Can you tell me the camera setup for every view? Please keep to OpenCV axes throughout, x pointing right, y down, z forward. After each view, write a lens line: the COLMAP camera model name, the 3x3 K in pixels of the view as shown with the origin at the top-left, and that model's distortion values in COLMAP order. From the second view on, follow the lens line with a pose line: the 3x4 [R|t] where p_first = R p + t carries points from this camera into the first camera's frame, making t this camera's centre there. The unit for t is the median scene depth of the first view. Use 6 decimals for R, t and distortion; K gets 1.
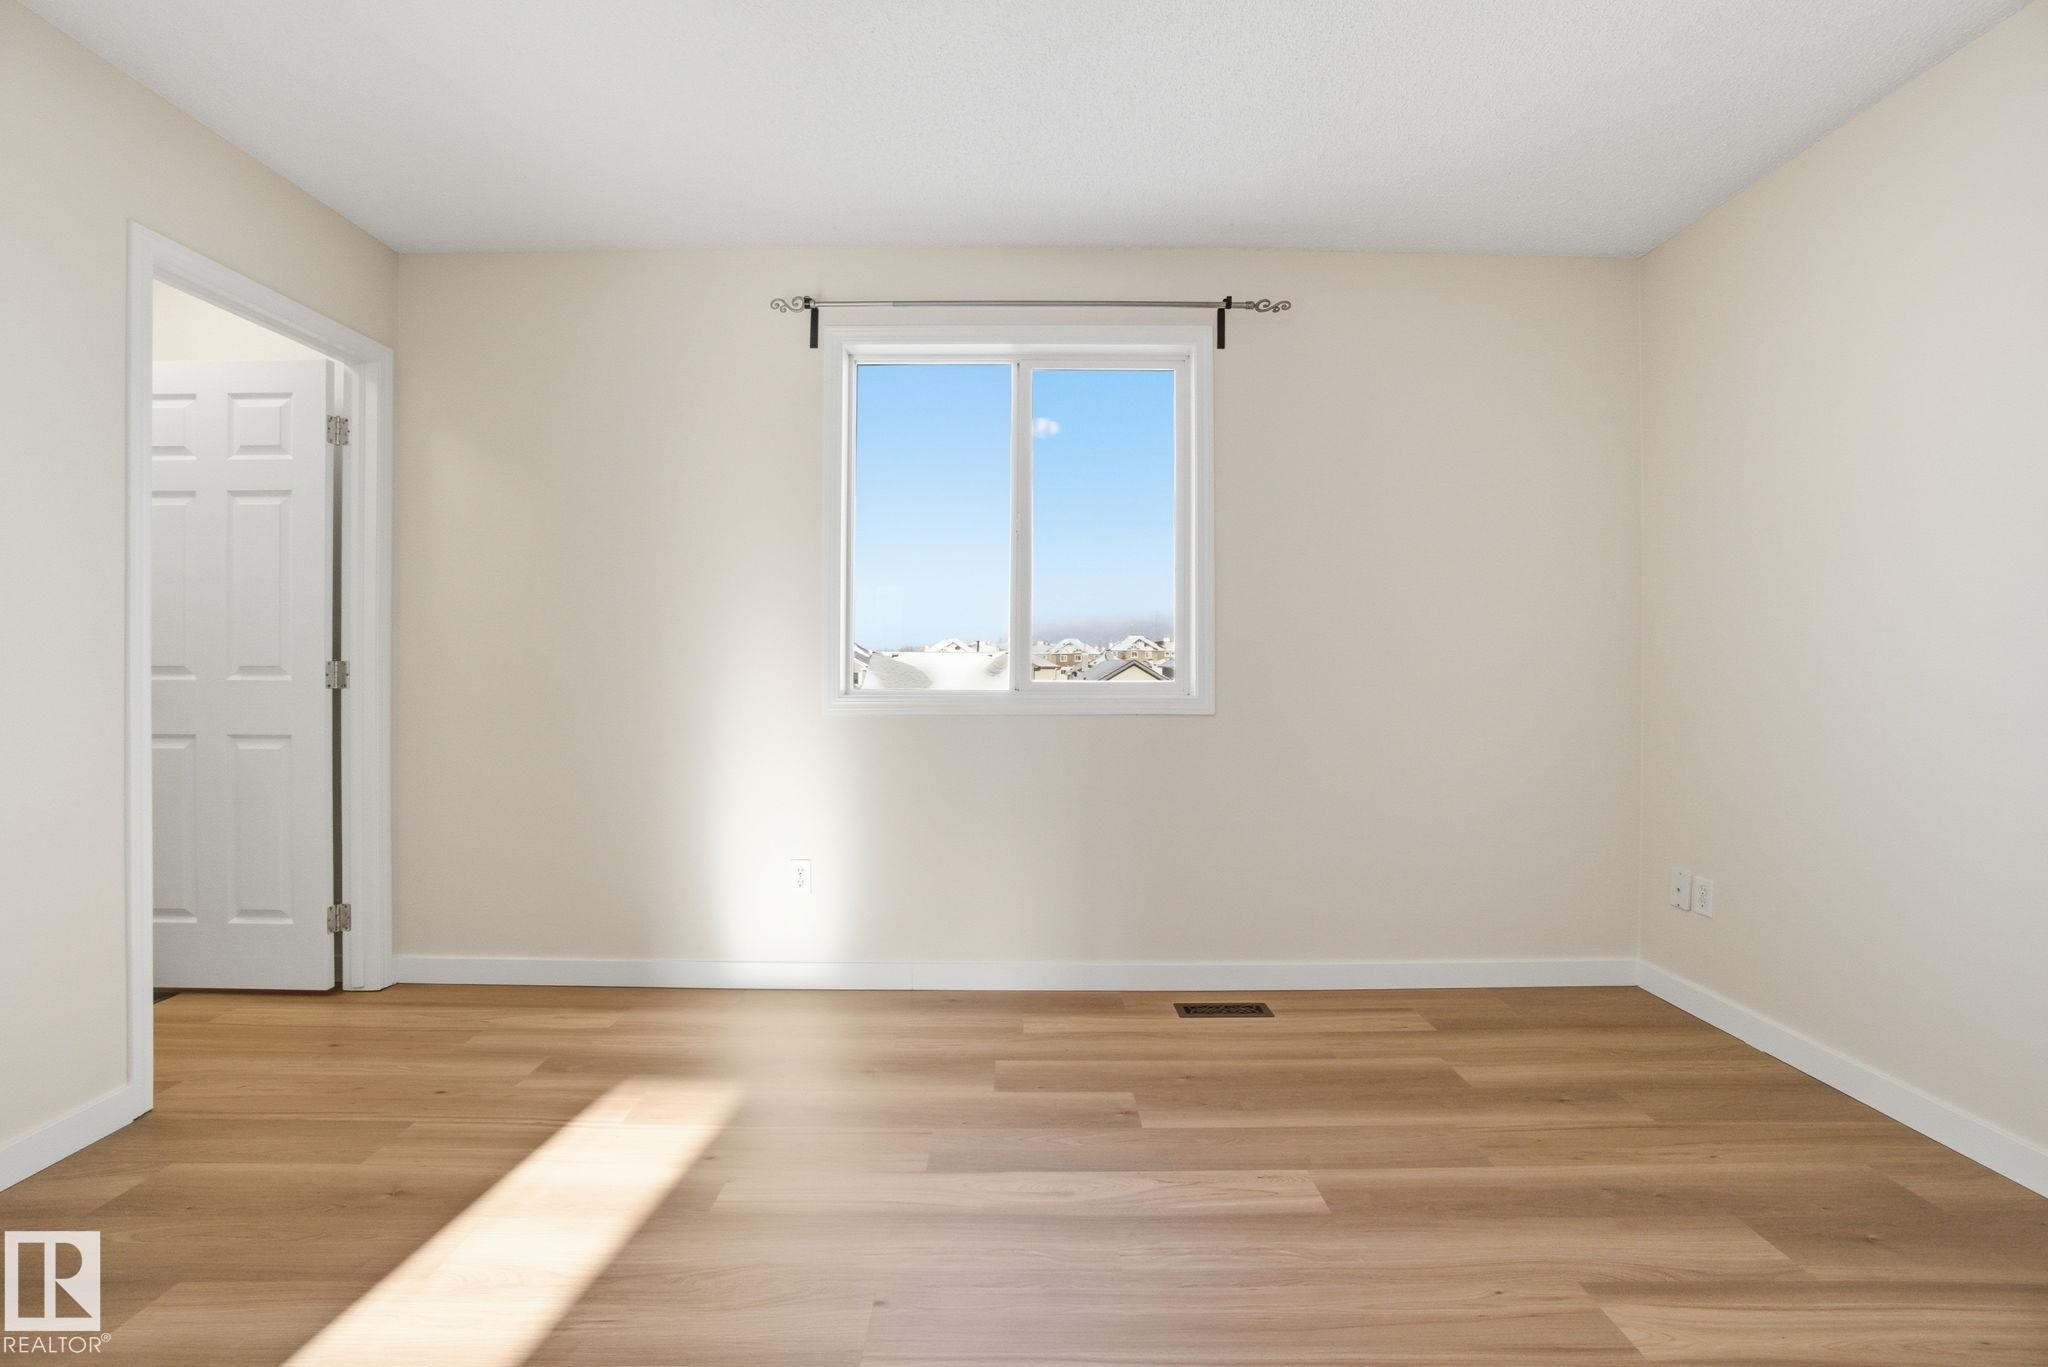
lens RADIAL K [[914.6, 0, 1008.6], [0, 914.6, 669.4], [0, 0, 1]] dist [-0.066437, 0.028475]
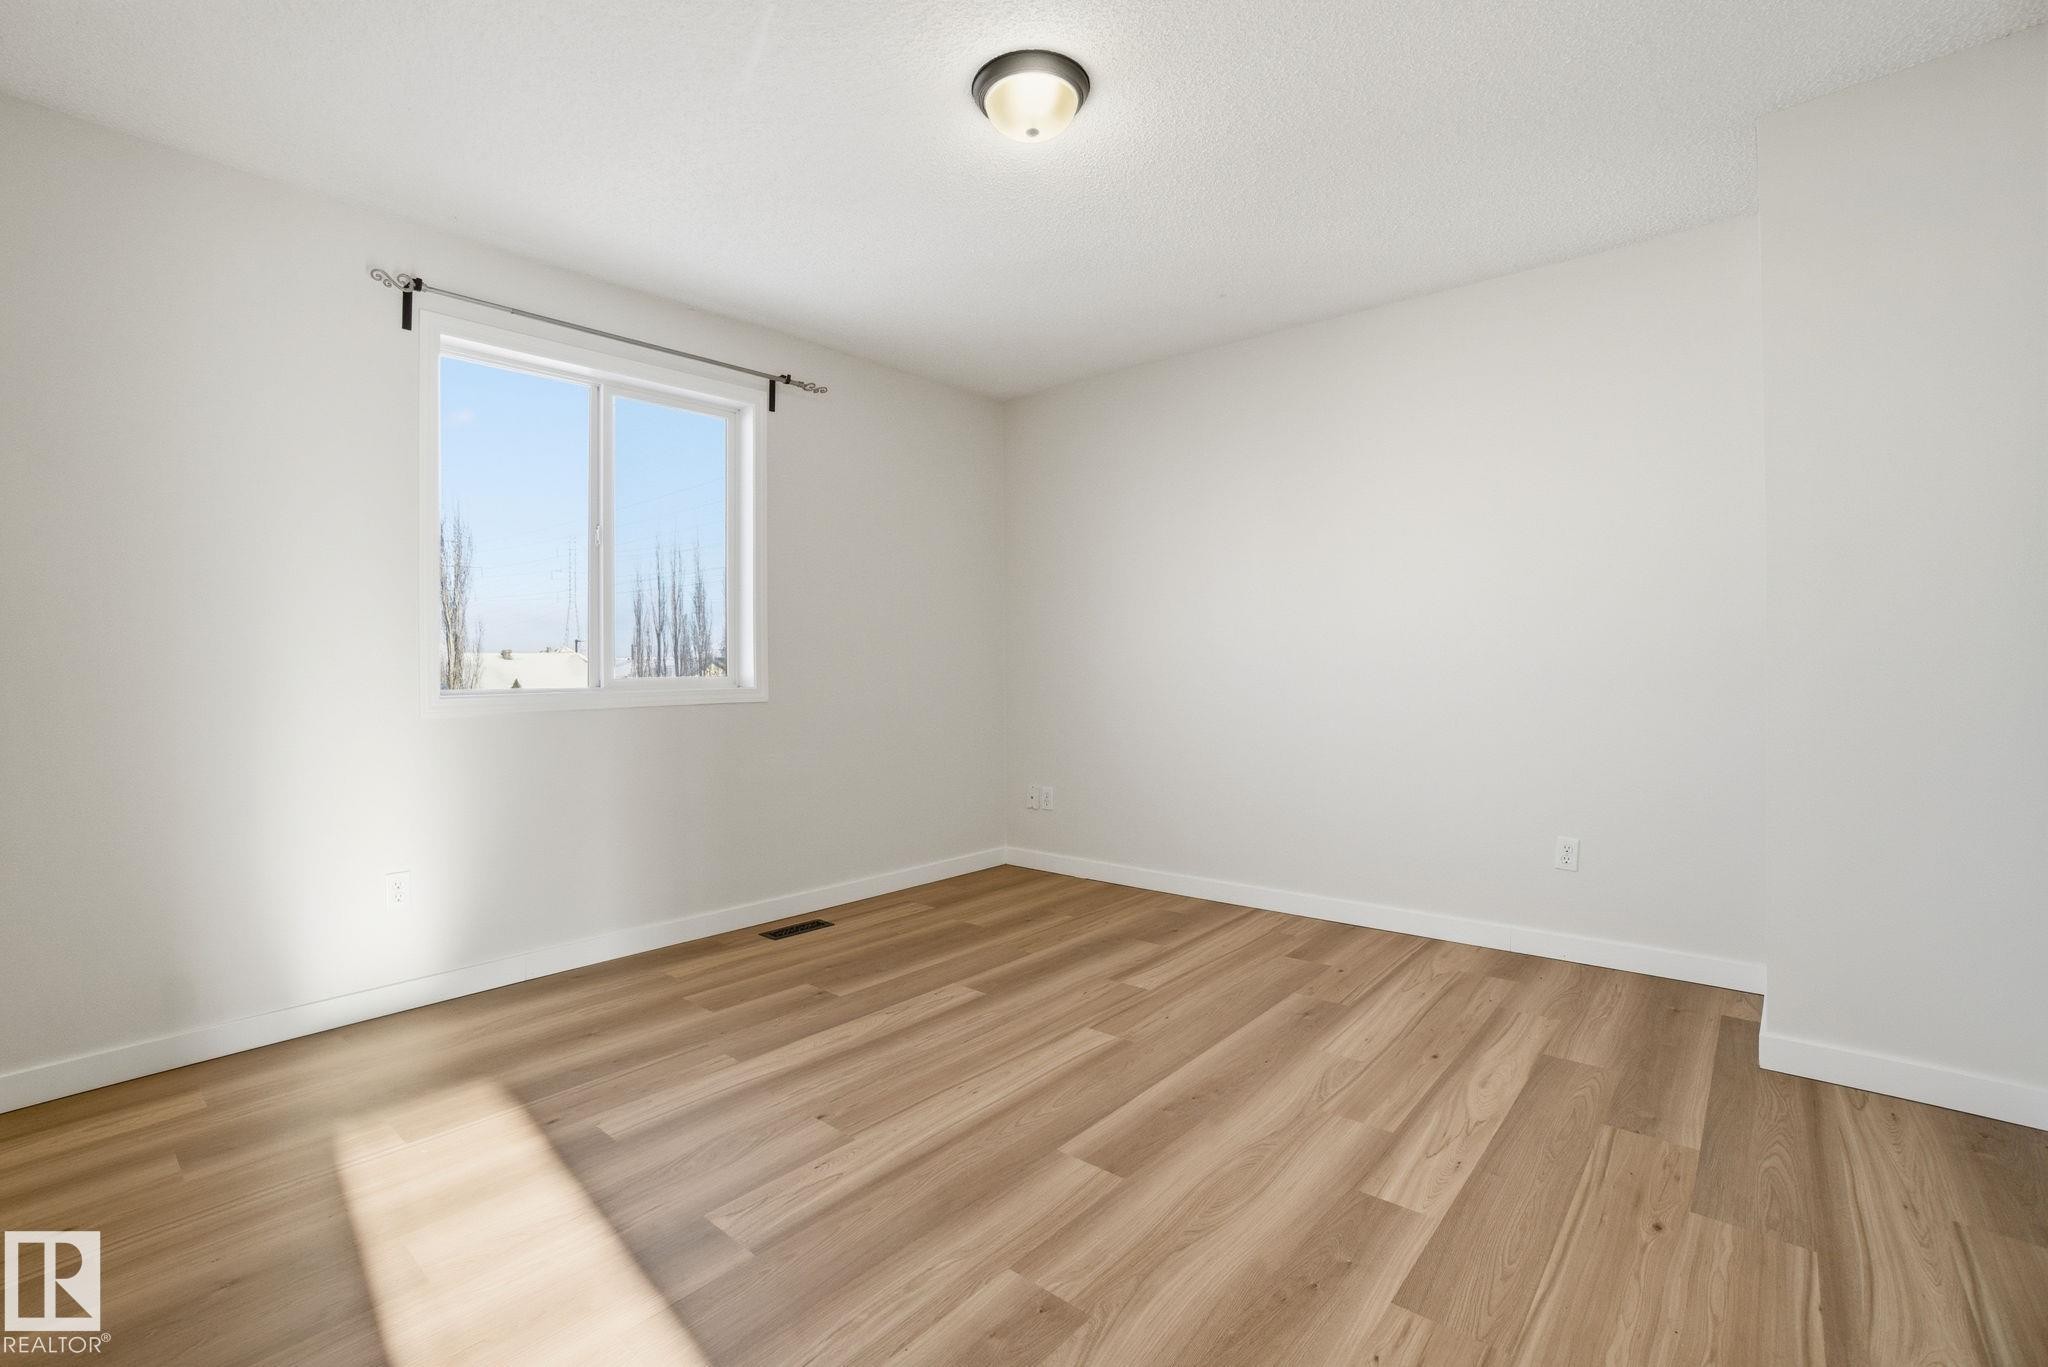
lens RADIAL K [[894.3, 0, 1023.9], [0, 894.3, 671.8], [0, 0, 1]] dist [-0.062939, 0.020817]
pose [[0.661302, -0.013365, 0.750001, -0.542307], [0.008966, 0.999911, 0.009913, -0.001540], [-0.750066, 0.000169, 0.661362, -0.091392]]
